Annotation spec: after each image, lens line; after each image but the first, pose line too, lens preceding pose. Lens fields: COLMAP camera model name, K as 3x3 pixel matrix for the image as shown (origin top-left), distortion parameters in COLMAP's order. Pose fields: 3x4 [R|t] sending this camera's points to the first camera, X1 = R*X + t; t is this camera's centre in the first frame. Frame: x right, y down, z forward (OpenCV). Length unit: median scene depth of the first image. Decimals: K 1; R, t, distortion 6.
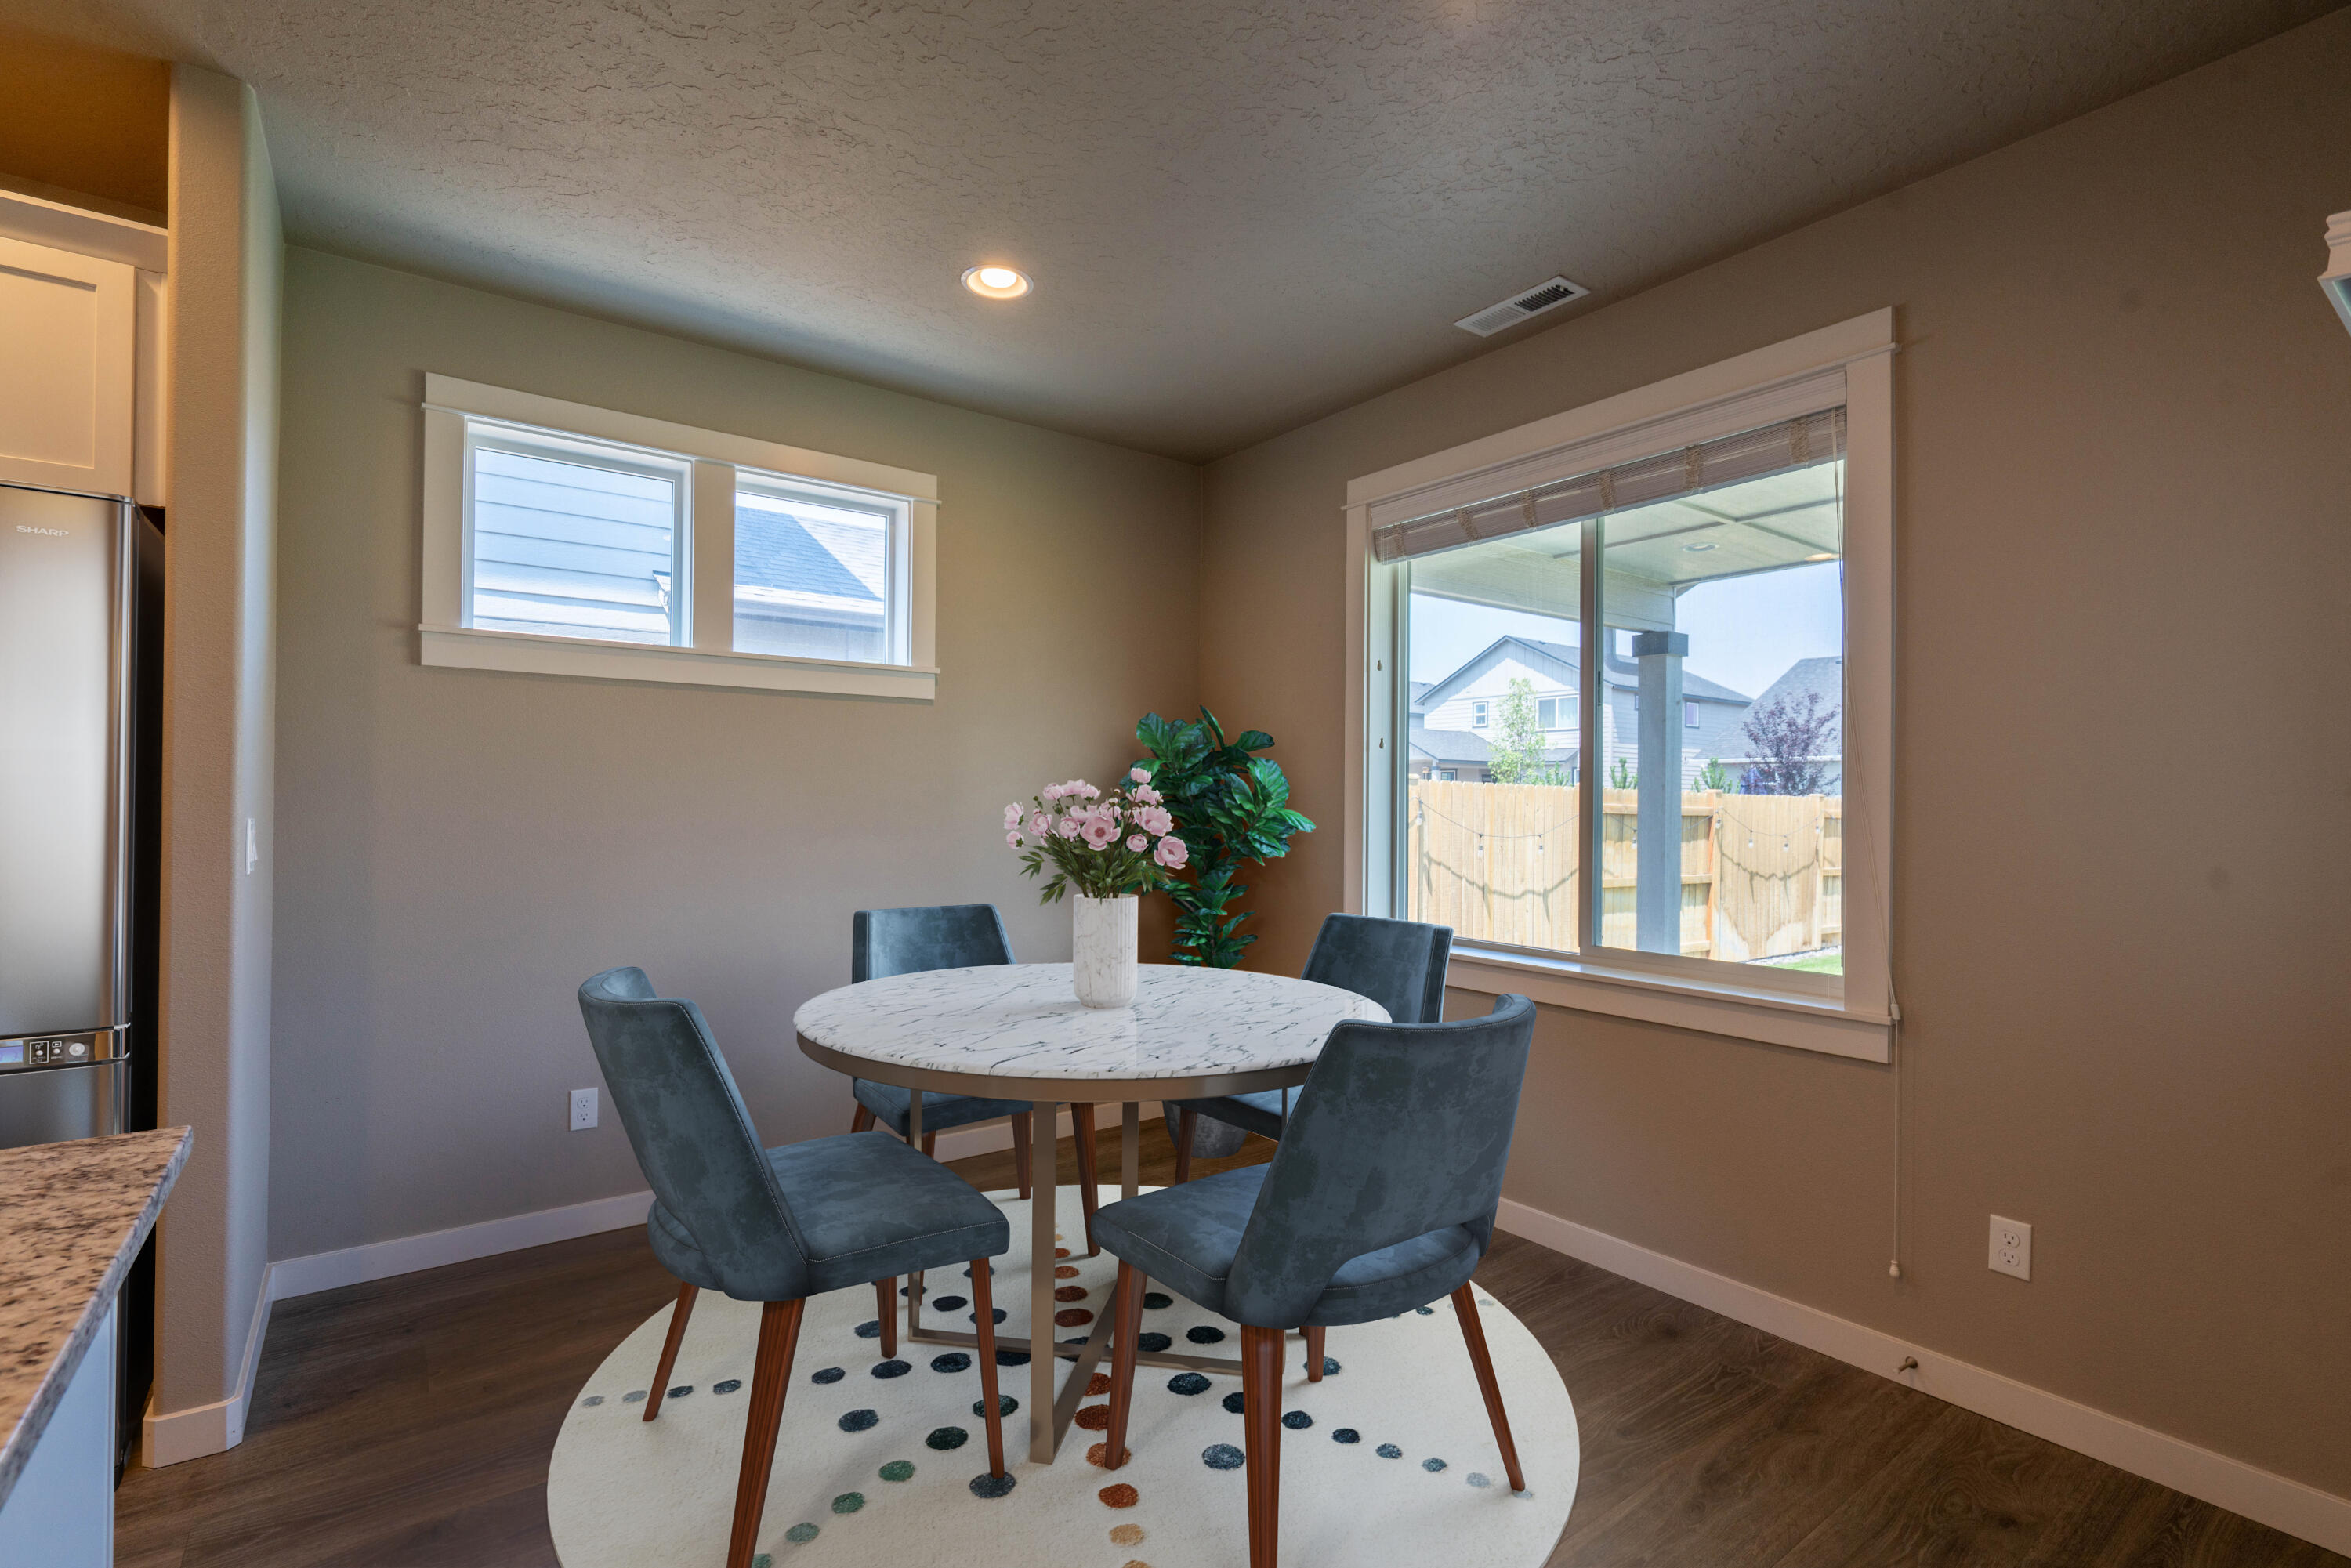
lens RADIAL K [[1067.6, 0, 1157.6], [0, 1067.6, 784.6], [0, 0, 1]] dist [-0.013368, 0.009666]
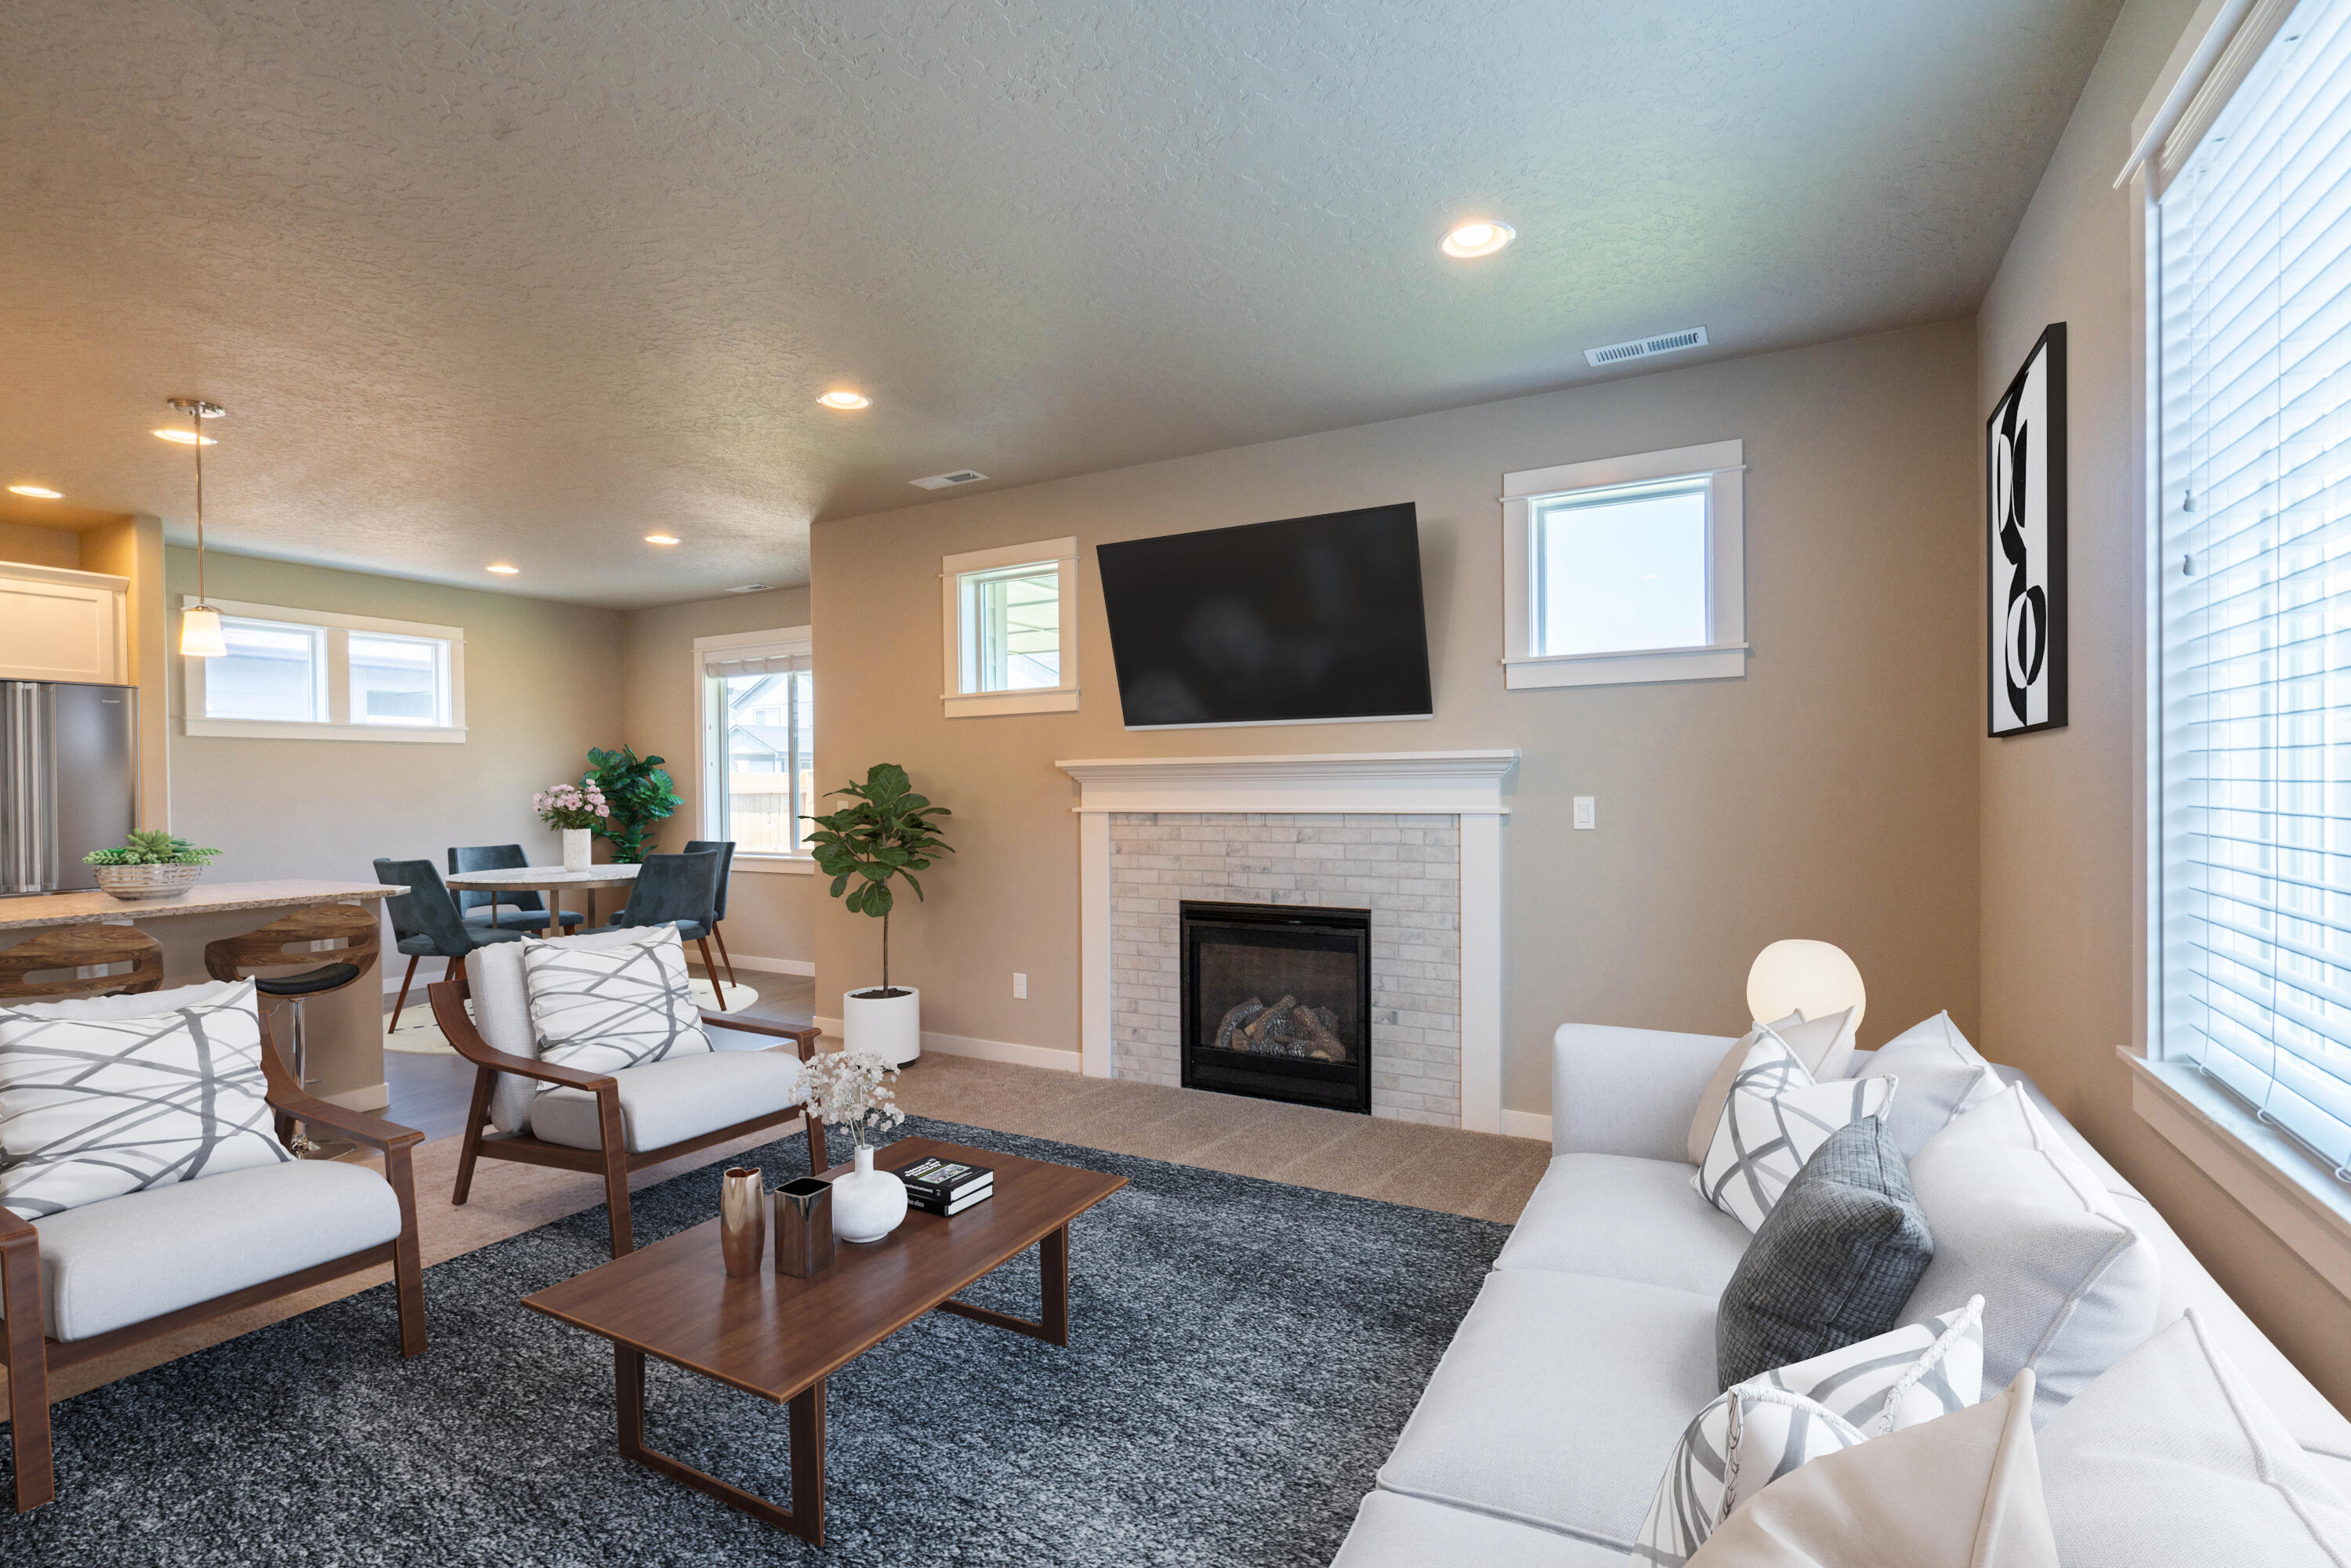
lens RADIAL K [[1067.6, 0, 1157.6], [0, 1067.6, 784.6], [0, 0, 1]] dist [-0.013368, 0.009666]
pose [[0.893049, -0.041529, 0.448039, 0.048243], [0.033182, 0.999099, 0.026468, -0.021155], [-0.448735, -0.008771, 0.893622, -1.609742]]
